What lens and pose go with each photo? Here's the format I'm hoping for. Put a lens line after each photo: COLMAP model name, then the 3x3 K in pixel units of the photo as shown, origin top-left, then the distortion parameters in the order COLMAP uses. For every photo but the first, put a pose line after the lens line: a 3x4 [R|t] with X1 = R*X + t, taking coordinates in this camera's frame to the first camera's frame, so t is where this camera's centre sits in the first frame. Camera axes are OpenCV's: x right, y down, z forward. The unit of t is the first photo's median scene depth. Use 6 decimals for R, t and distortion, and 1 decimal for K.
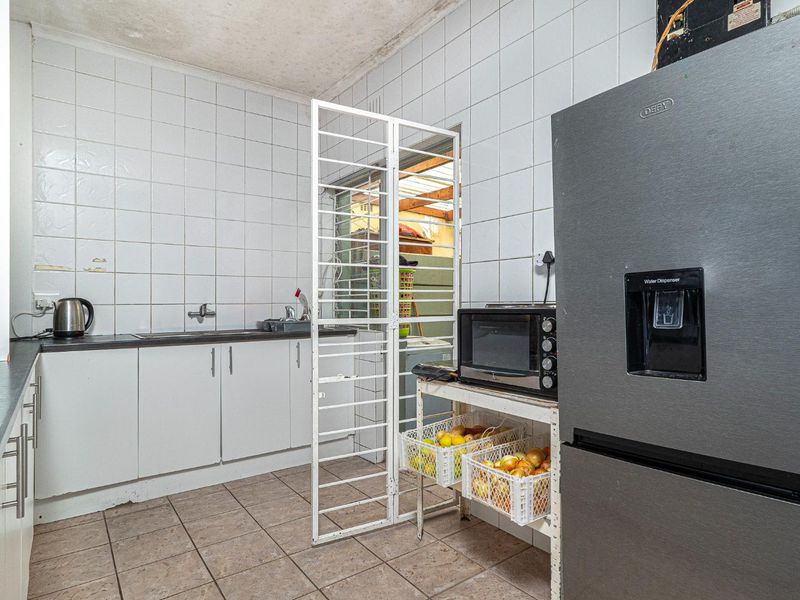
lens RADIAL K [[459.6, 0, 417.1], [0, 459.6, 275.0], [0, 0, 1]] dist [0.000723, -0.000448]
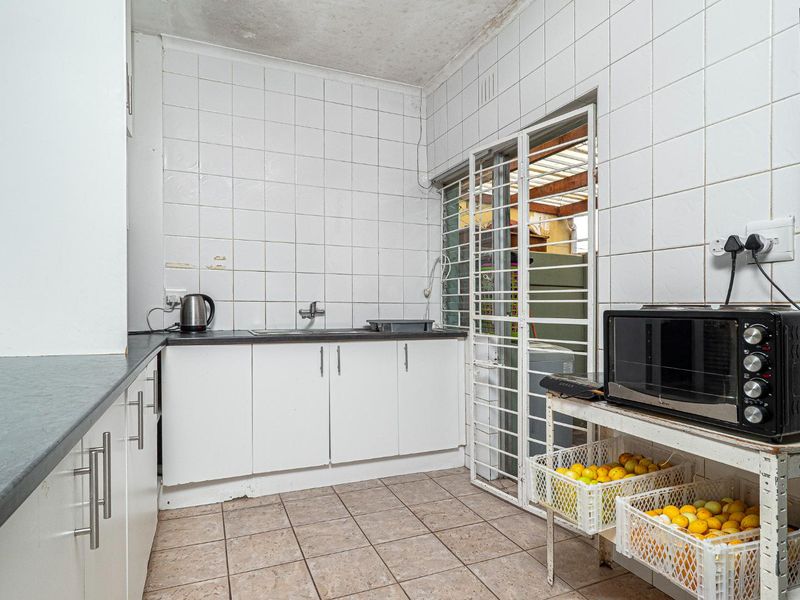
lens RADIAL K [[459.6, 0, 403.4], [0, 459.6, 294.8], [0, 0, 1]] dist [0.000723, -0.000448]
pose [[0.968818, 0.008867, -0.247614, -0.046555], [0.000486, 0.999289, 0.037686, 0.015222], [0.247772, -0.036632, 0.968126, 0.133643]]
